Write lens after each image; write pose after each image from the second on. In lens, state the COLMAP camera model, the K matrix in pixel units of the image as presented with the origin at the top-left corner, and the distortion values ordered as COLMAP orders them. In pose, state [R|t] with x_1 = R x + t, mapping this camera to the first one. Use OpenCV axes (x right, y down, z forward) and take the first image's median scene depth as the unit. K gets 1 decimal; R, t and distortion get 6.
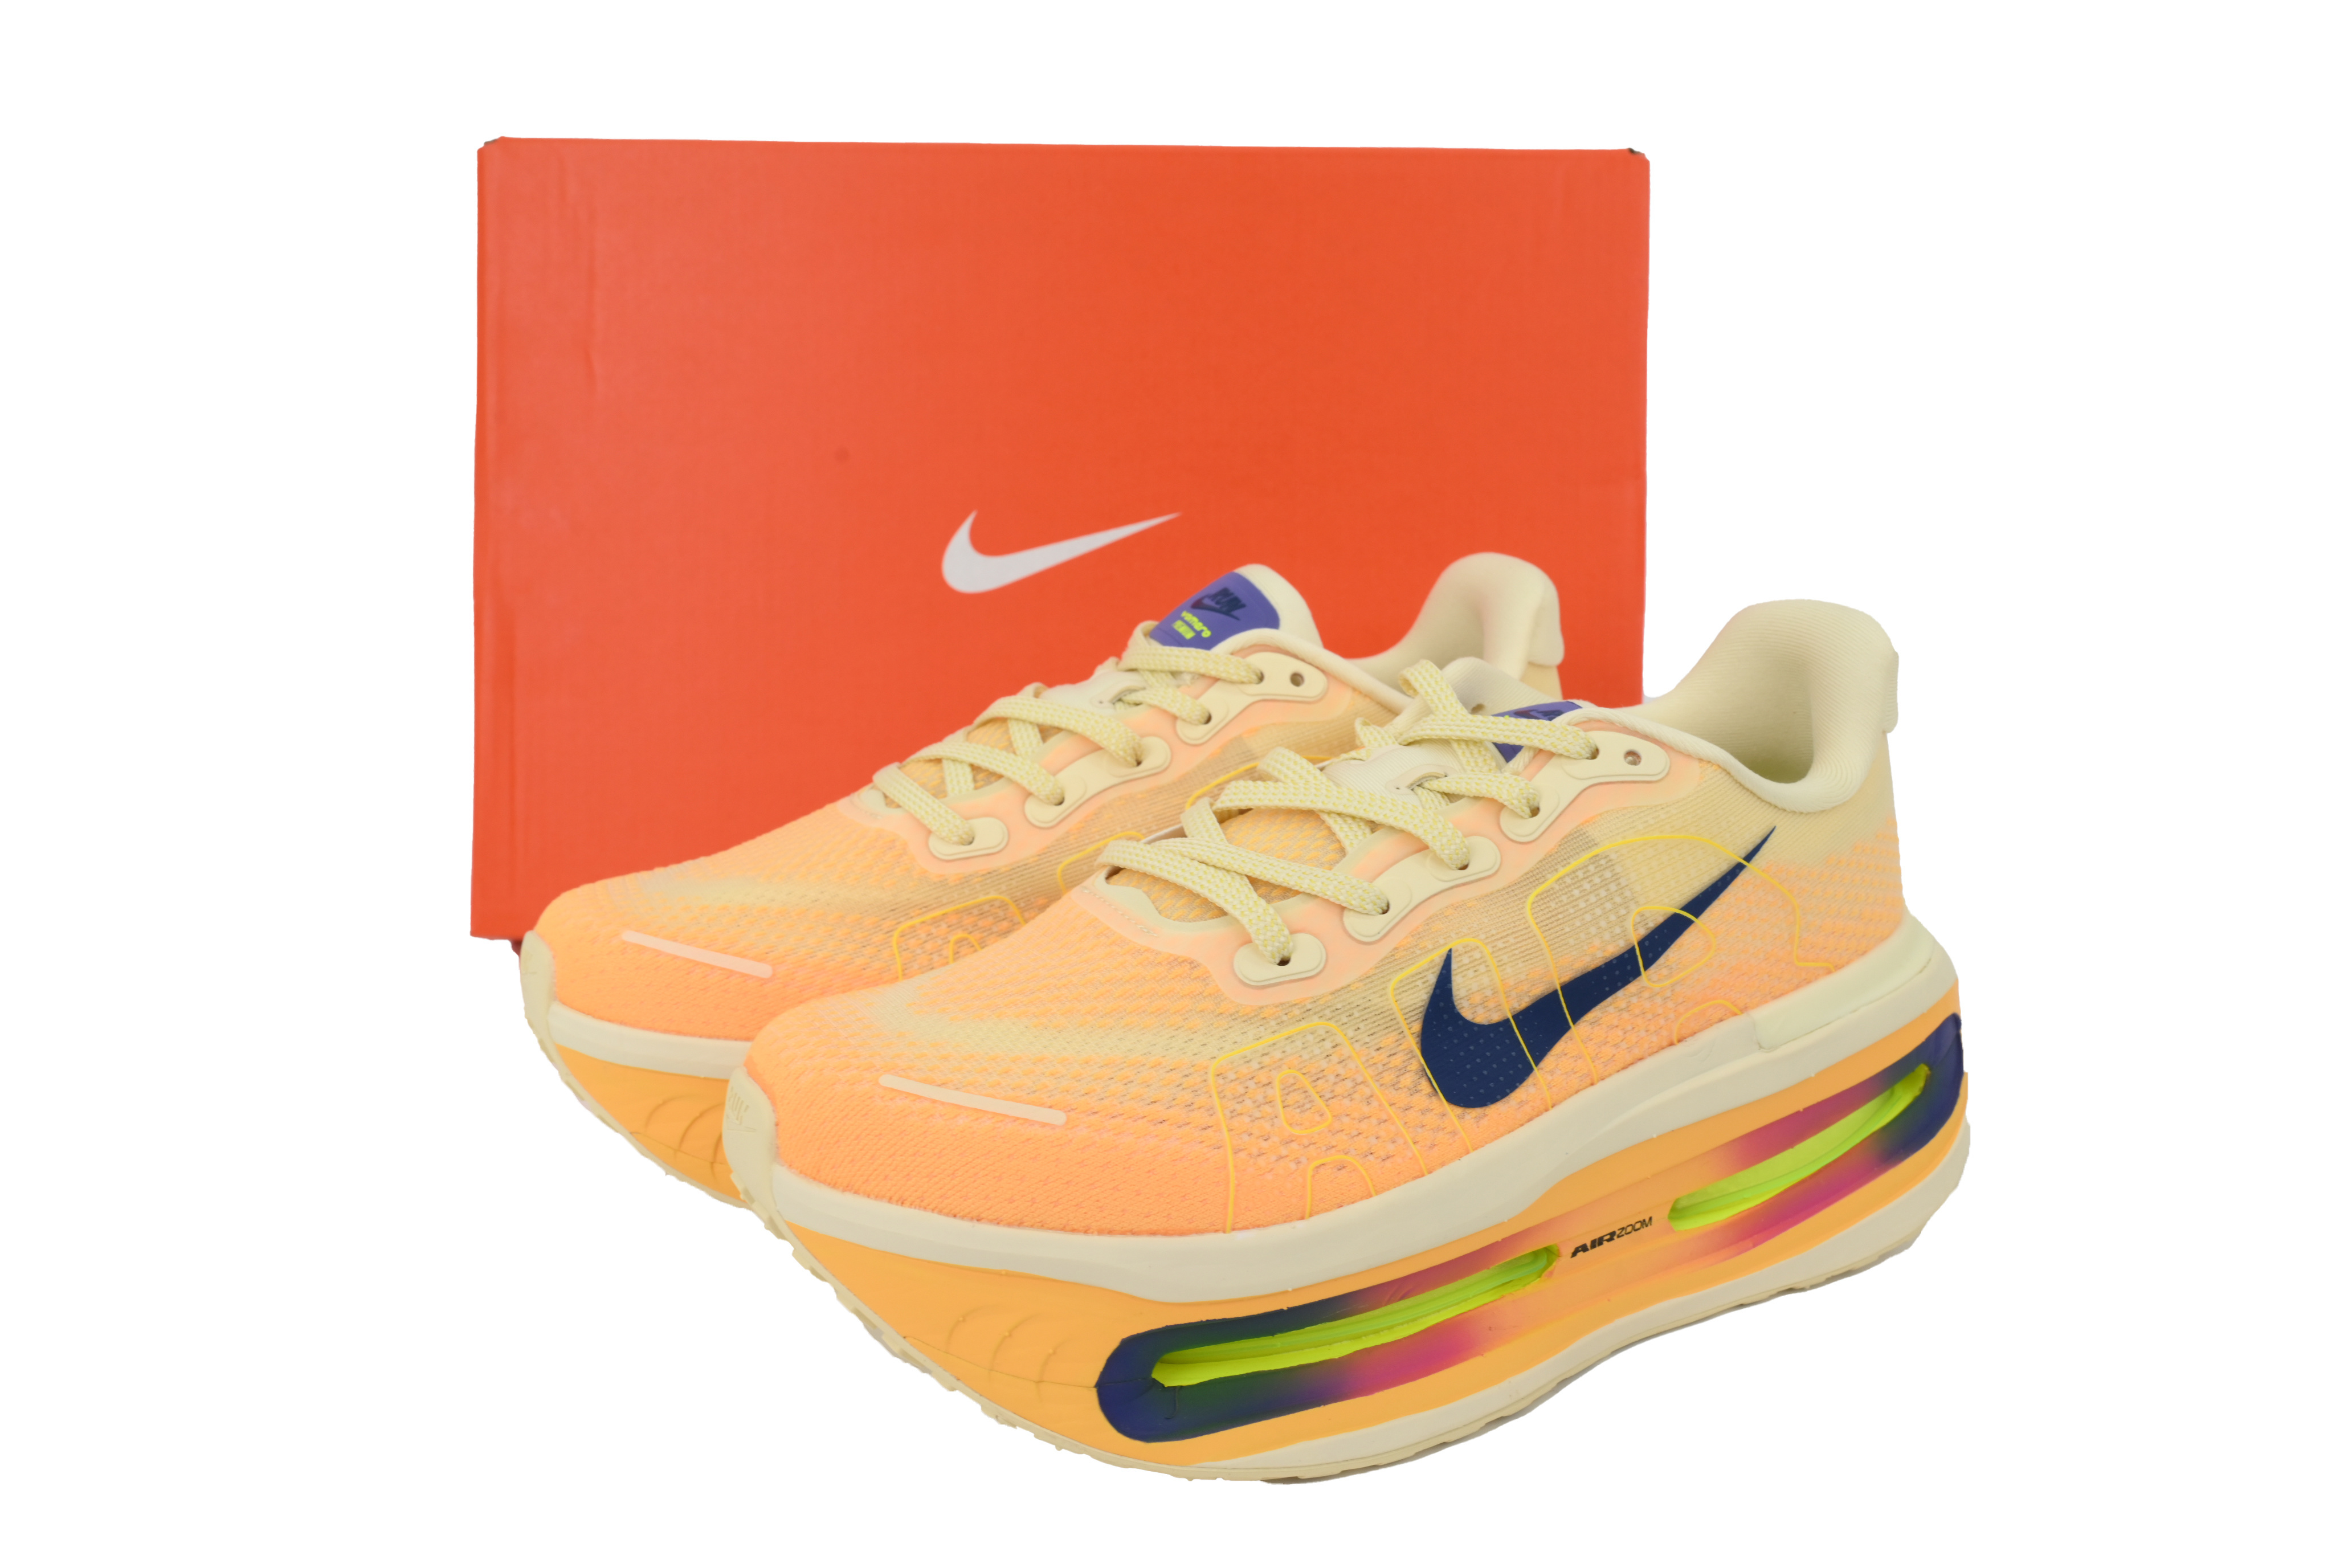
lens RADIAL K [[2168.9, 0, 1176.0], [0, 2168.9, 784.0], [0, 0, 1]] dist [-0.003378, -0.009548]
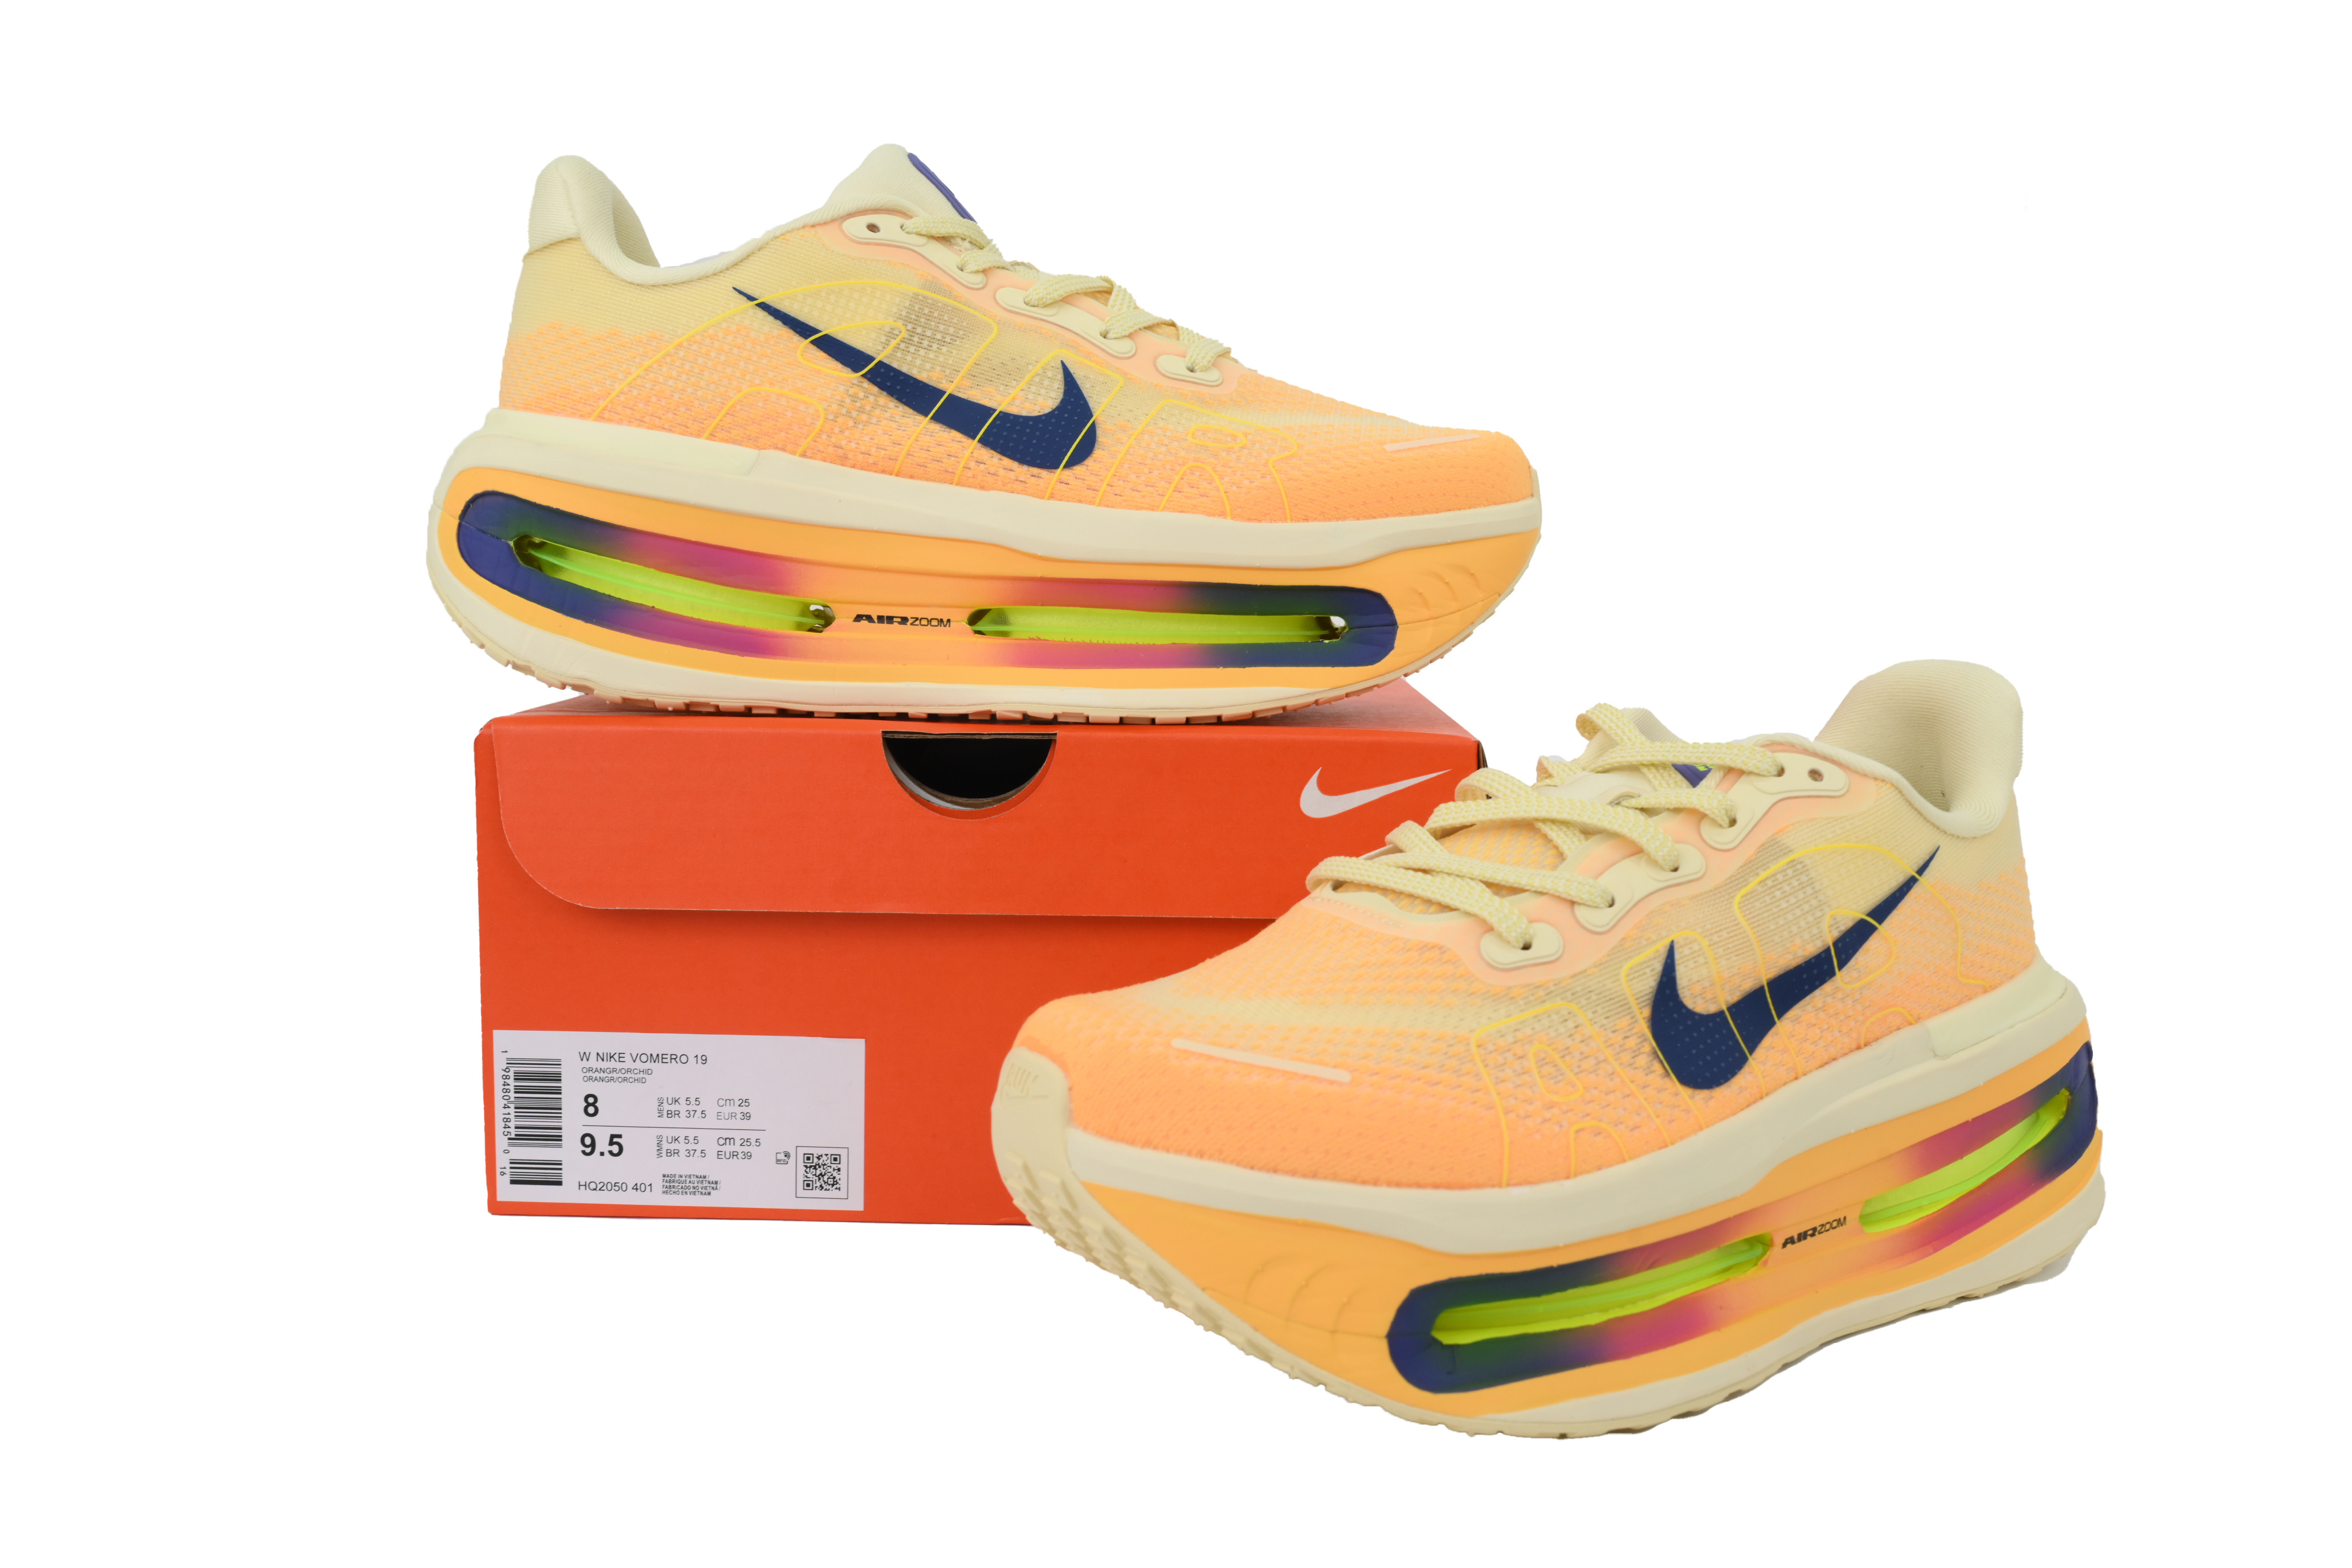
lens RADIAL K [[2168.9, 0, 1176.0], [0, 2168.9, 784.0], [0, 0, 1]] dist [-0.003378, -0.009548]
pose [[0.997716, 0.000577, 0.067548, -0.189658], [0.008558, 0.990825, -0.134877, 0.142245], [-0.067006, 0.135147, 0.988557, -0.046642]]
